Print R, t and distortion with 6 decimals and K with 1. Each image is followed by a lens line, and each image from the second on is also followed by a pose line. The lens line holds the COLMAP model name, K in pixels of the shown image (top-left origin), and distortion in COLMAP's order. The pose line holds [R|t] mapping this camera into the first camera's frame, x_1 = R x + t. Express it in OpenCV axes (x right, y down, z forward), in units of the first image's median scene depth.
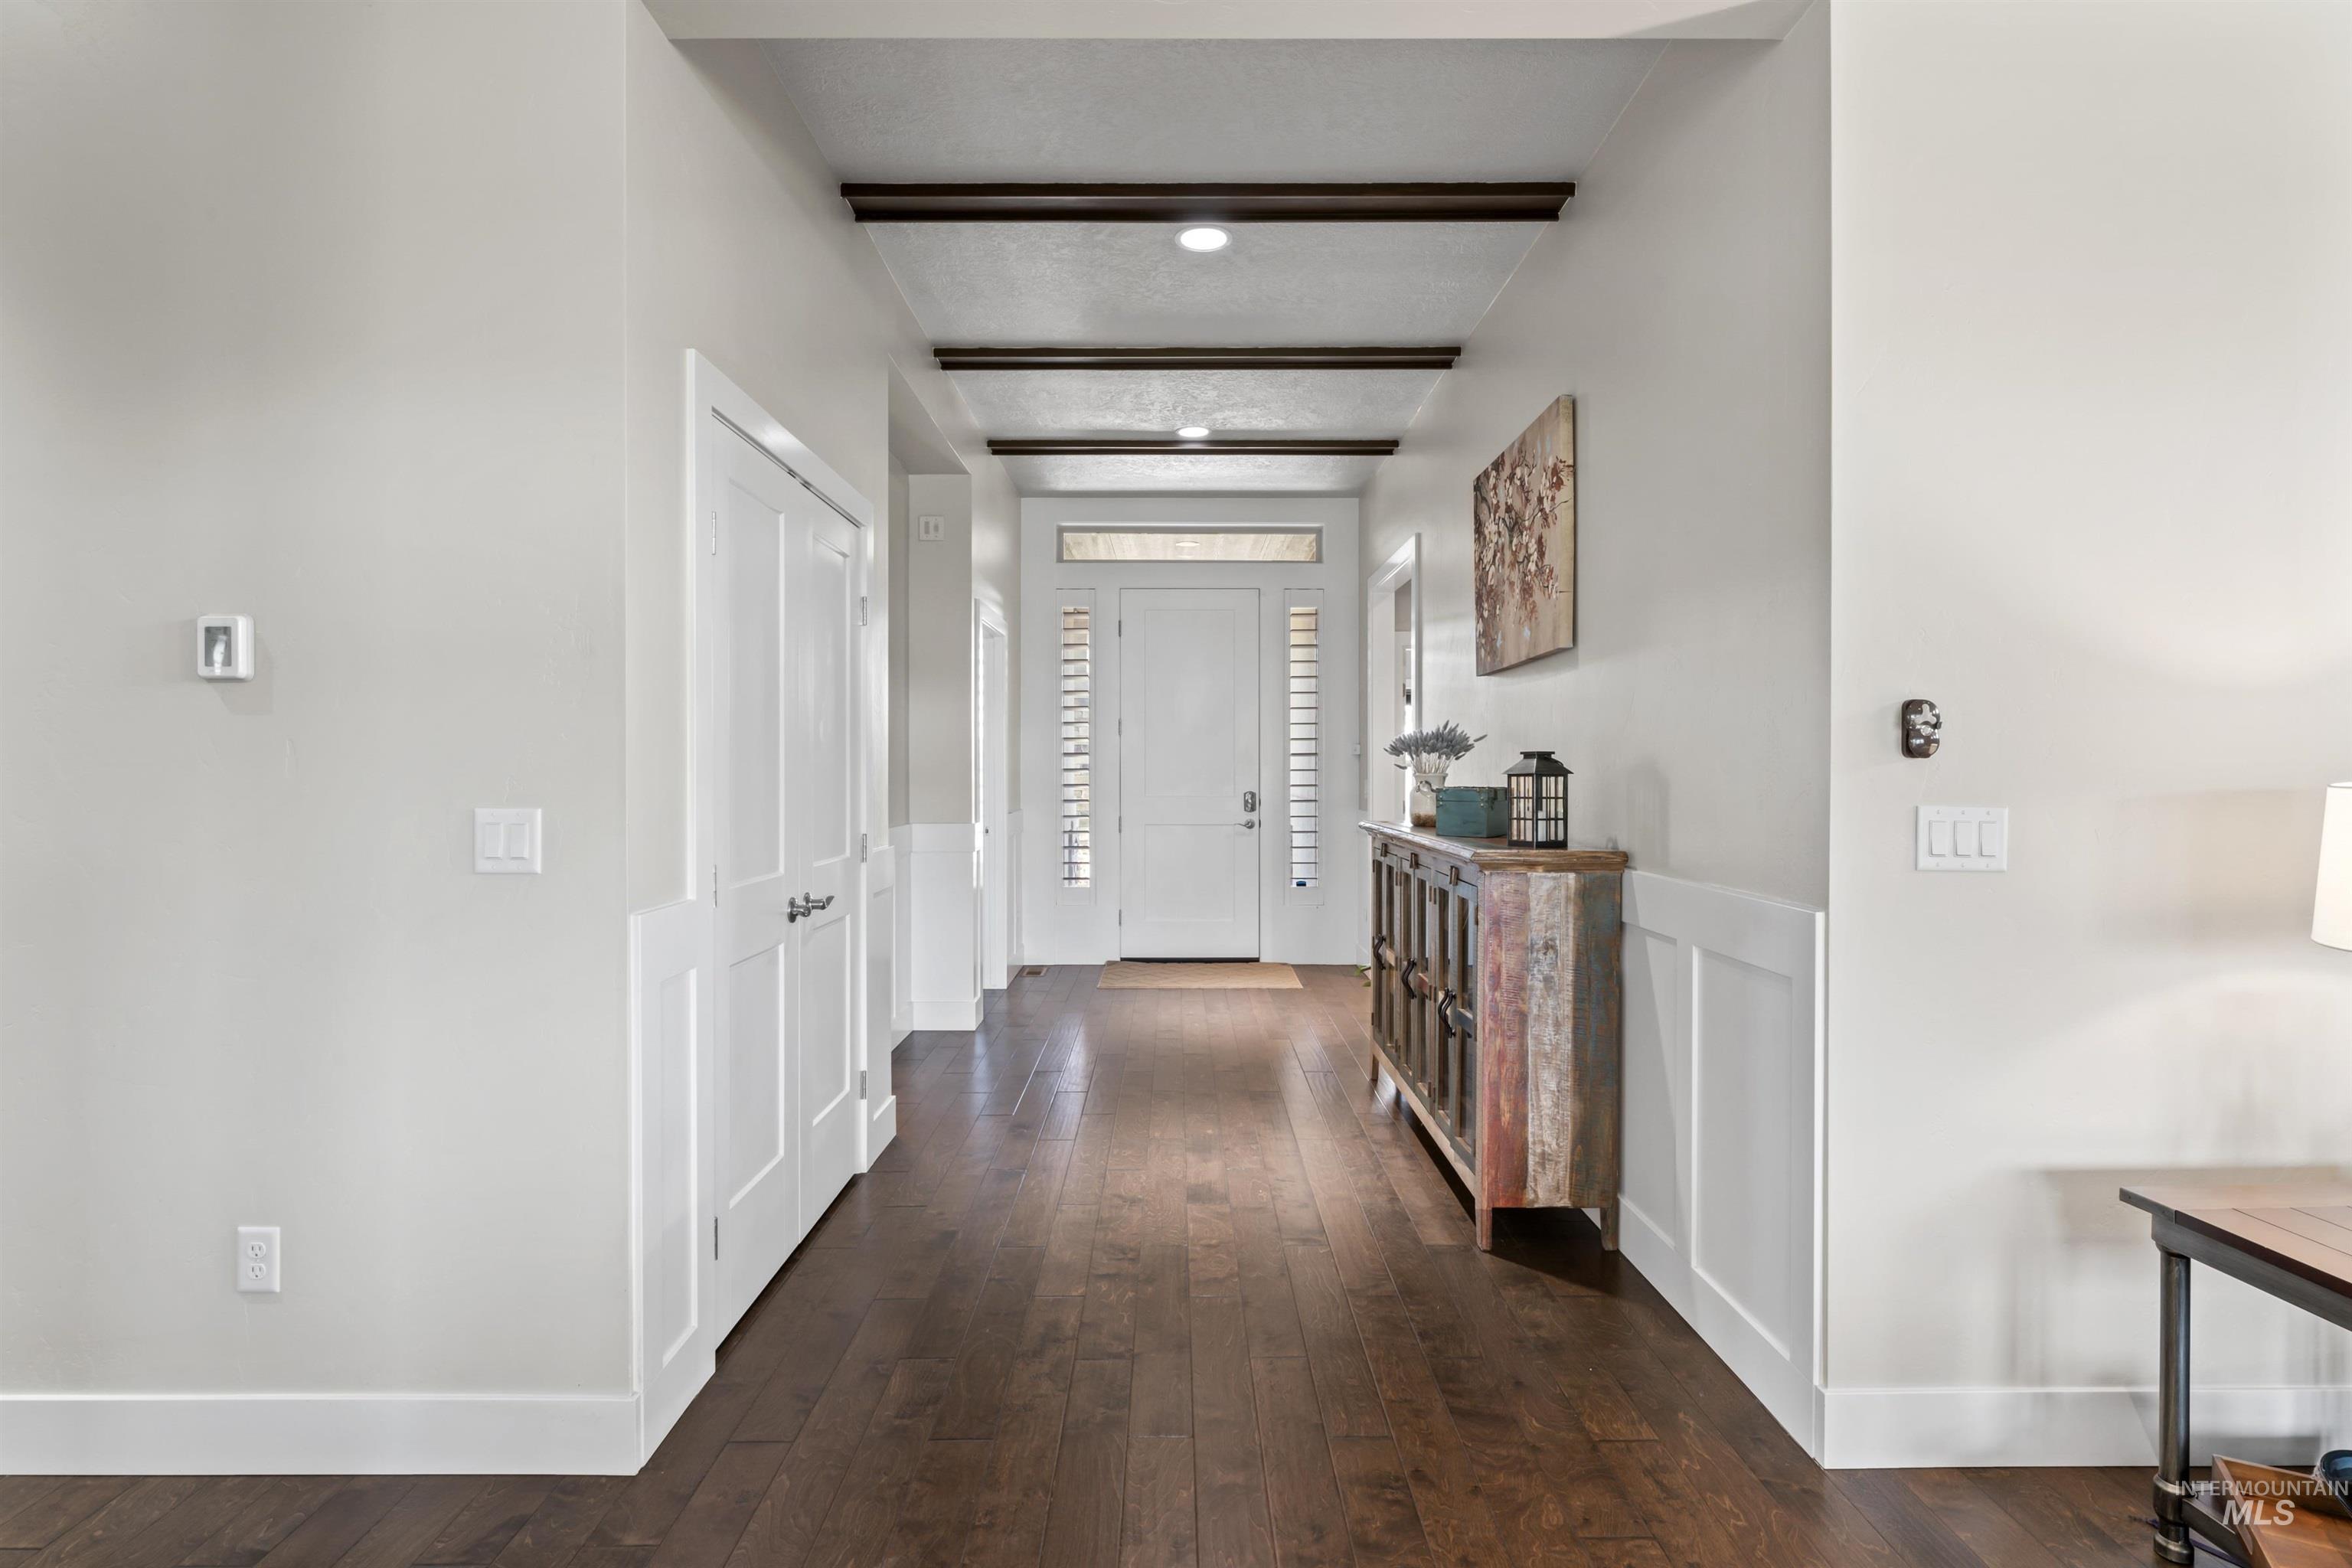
lens RADIAL K [[1167.6, 0, 1174.3], [0, 1167.6, 778.3], [0, 0, 1]] dist [-0.002019, 0.001075]
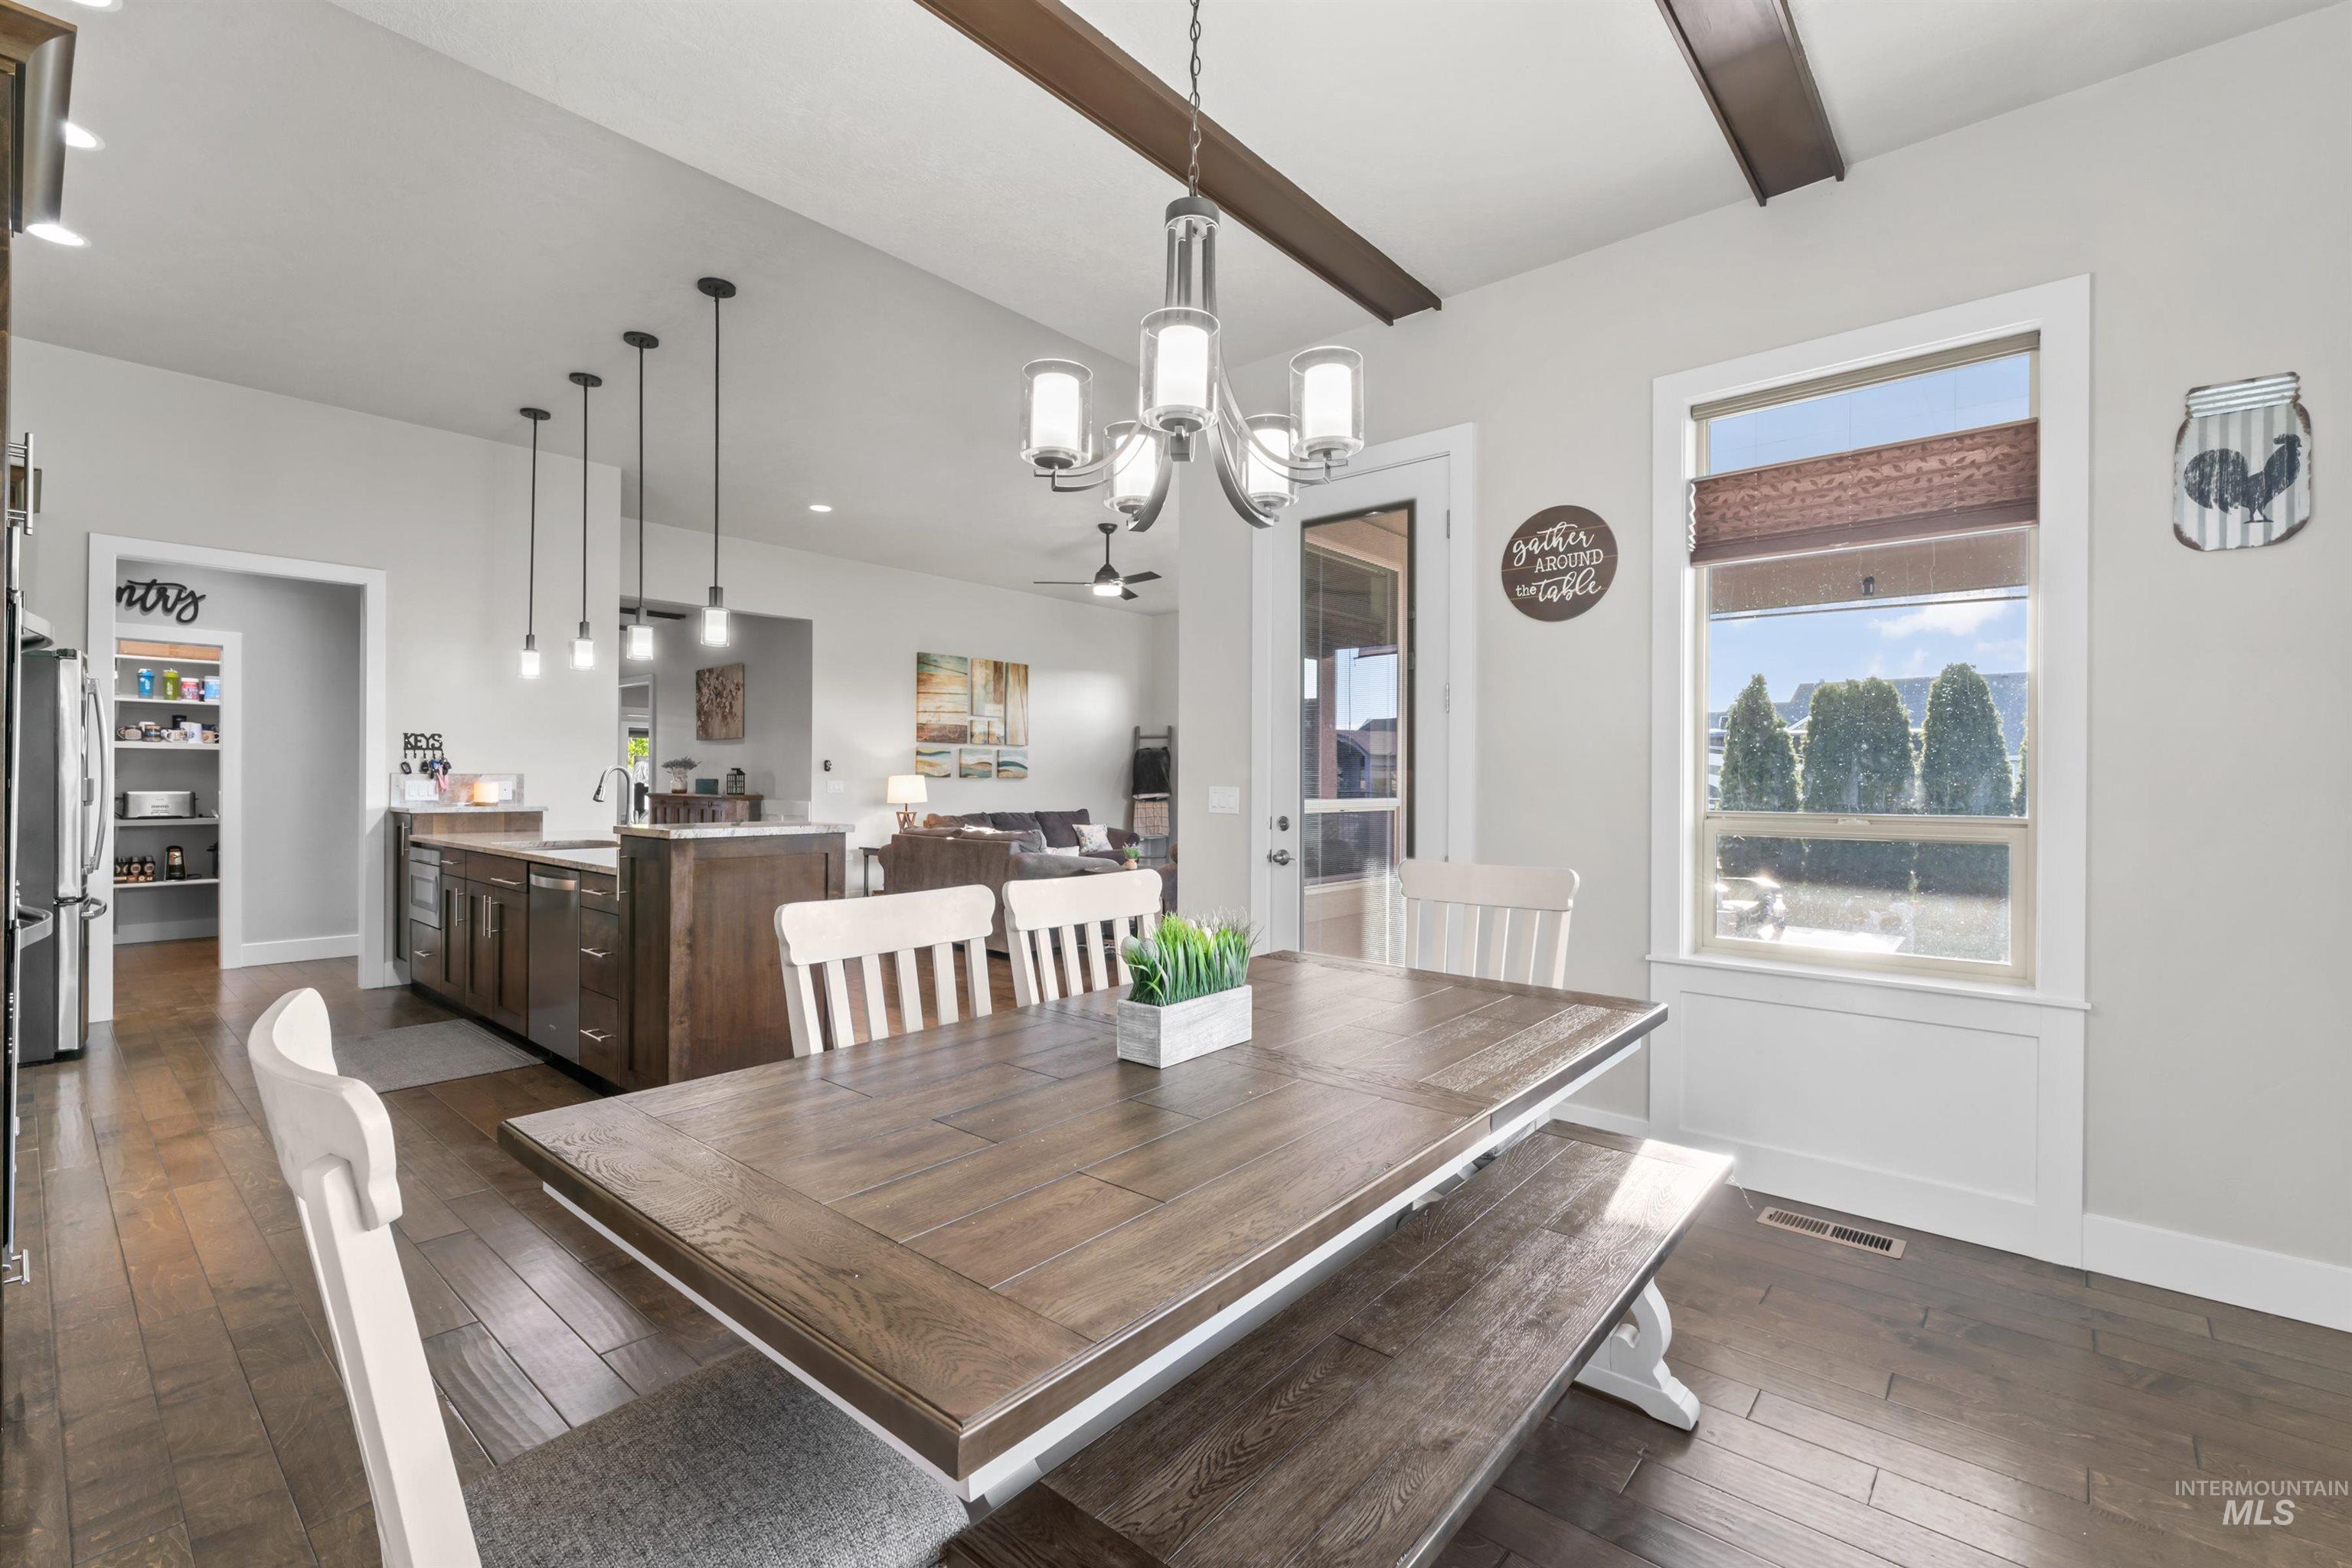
lens RADIAL K [[1024.4, 0, 1184.6], [0, 1024.4, 778.0], [0, 0, 1]] dist [-0.000630, -0.000145]
pose [[0.659277, 0.006309, 0.751873, -1.027894], [0.000081, 0.999964, -0.008462, 0.029996], [-0.751900, 0.005640, 0.659253, -1.888737]]
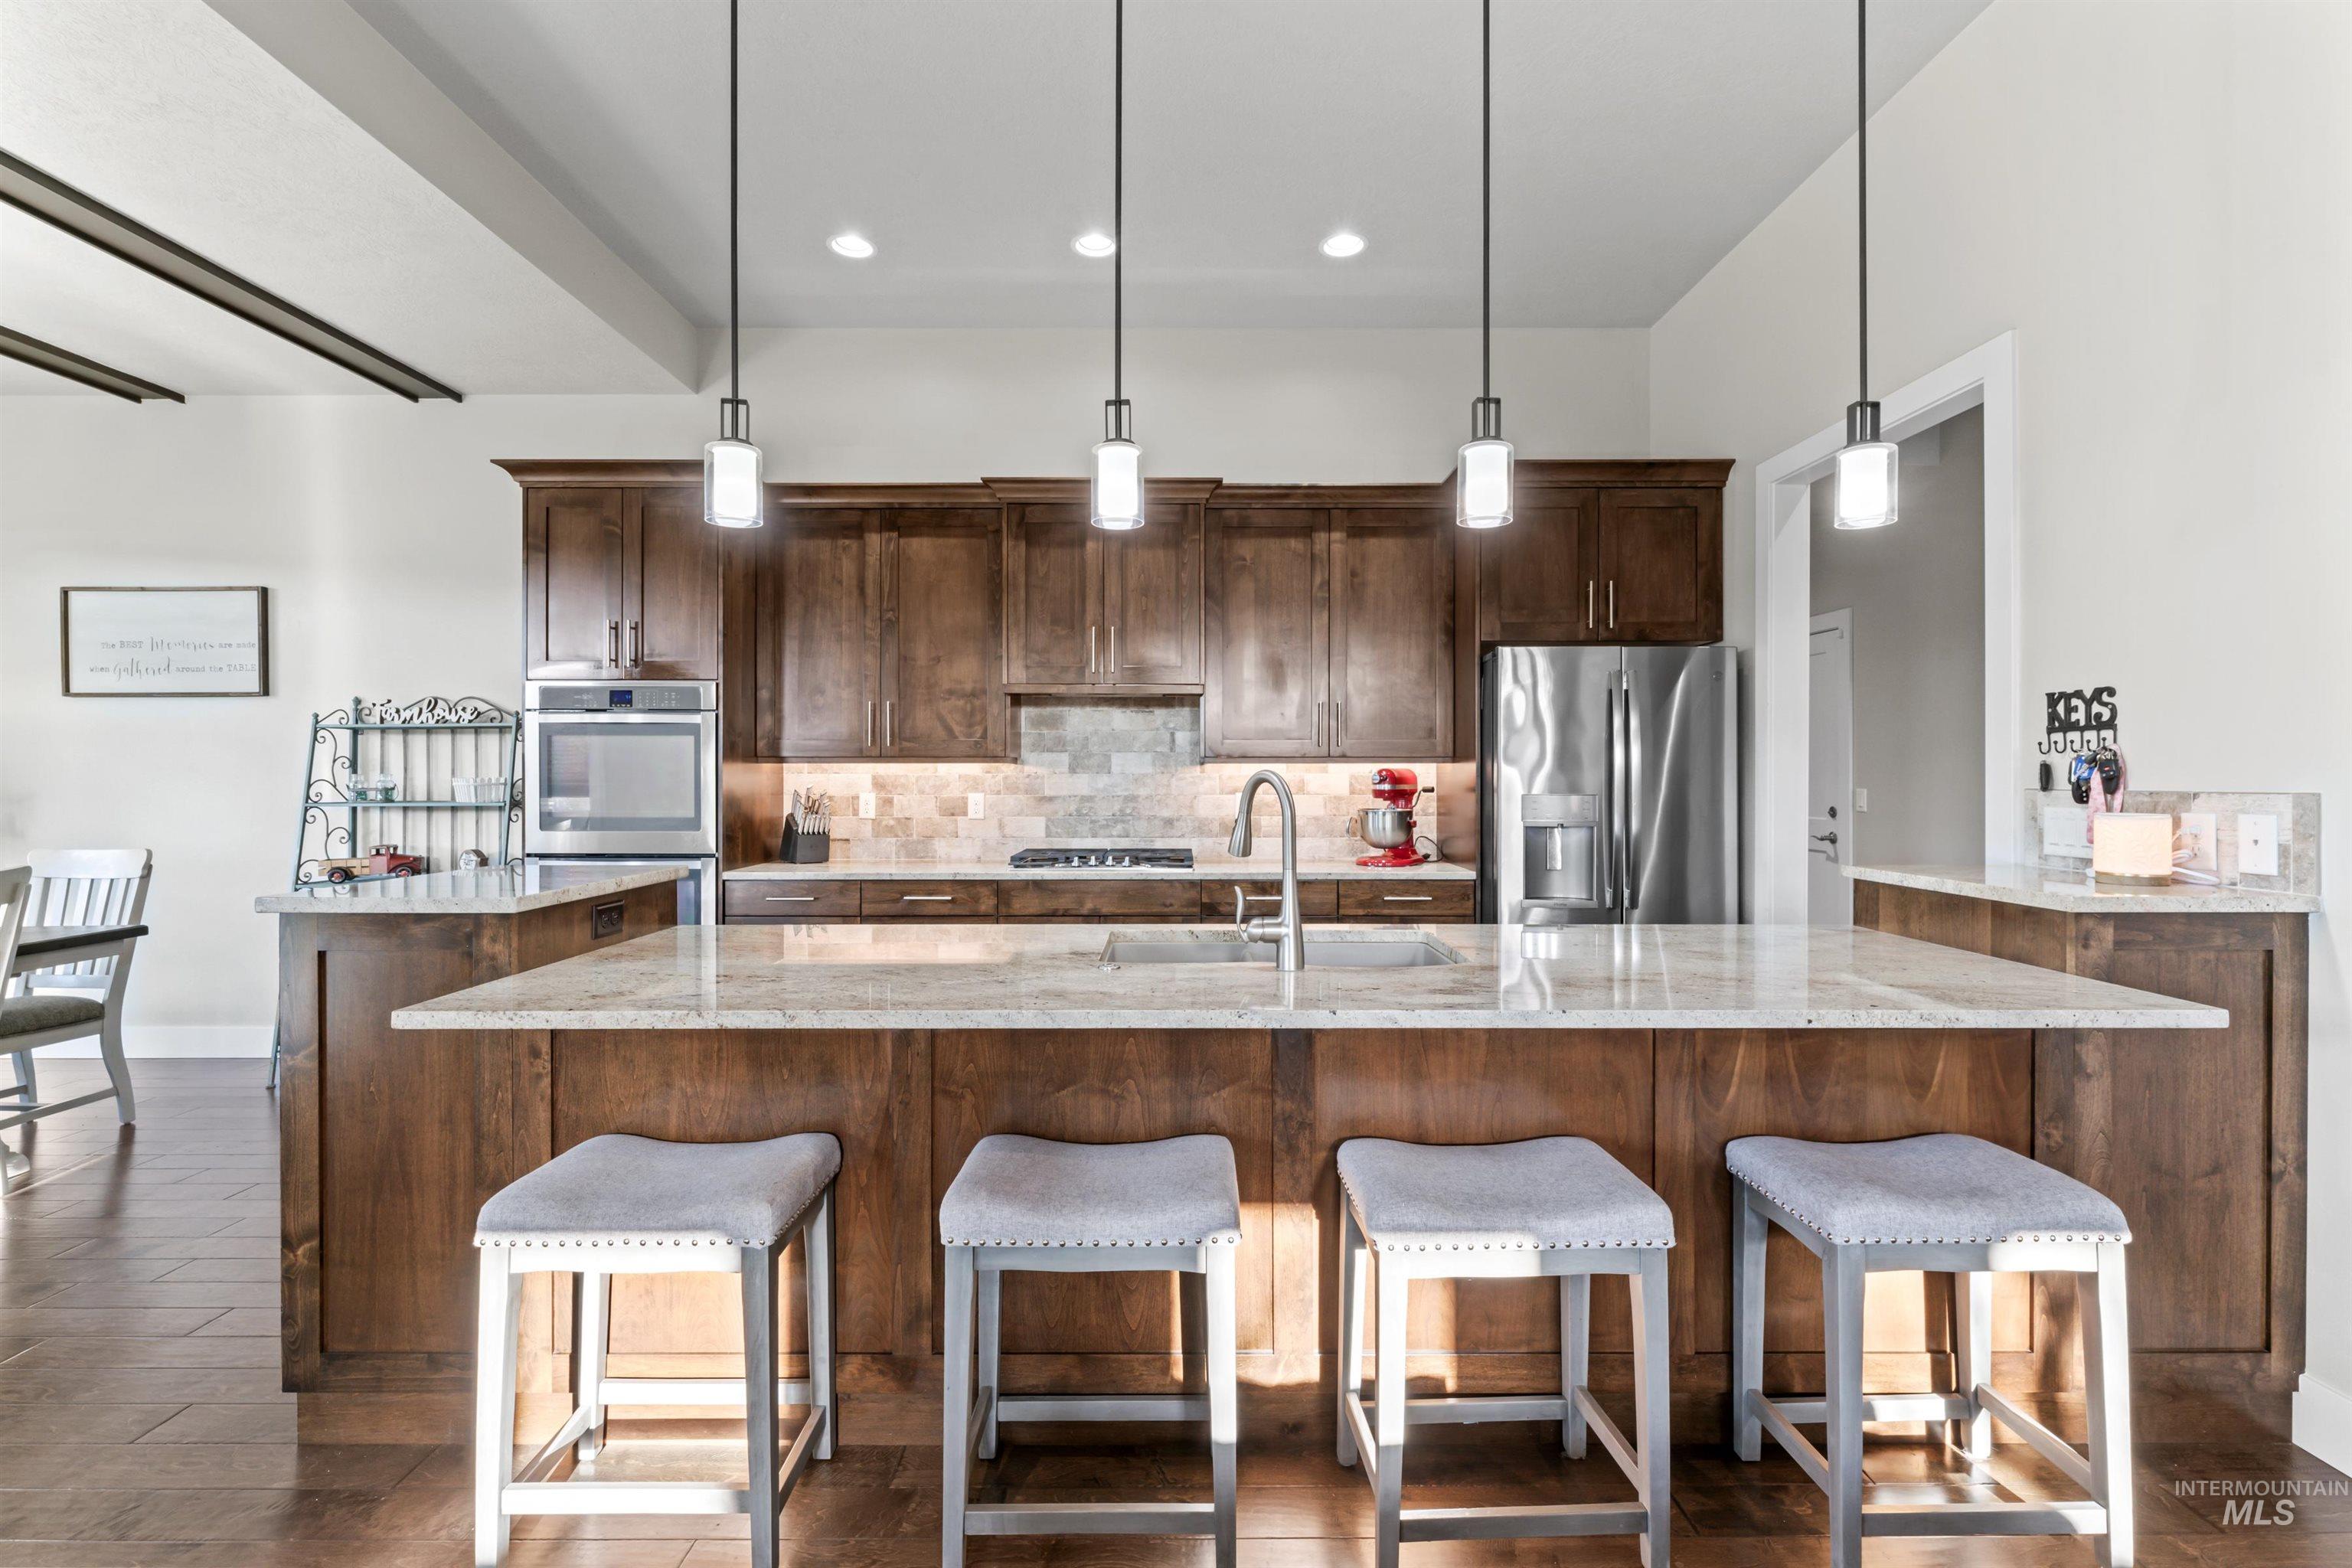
lens RADIAL K [[1024.4, 0, 1180.0], [0, 1024.4, 781.1], [0, 0, 1]] dist [-0.000630, -0.000145]
pose [[0.001163, 0.005524, -0.999984, 0.112363], [-0.007501, 0.999957, 0.005516, 0.003040], [0.999971, 0.007494, 0.001205, -0.401206]]
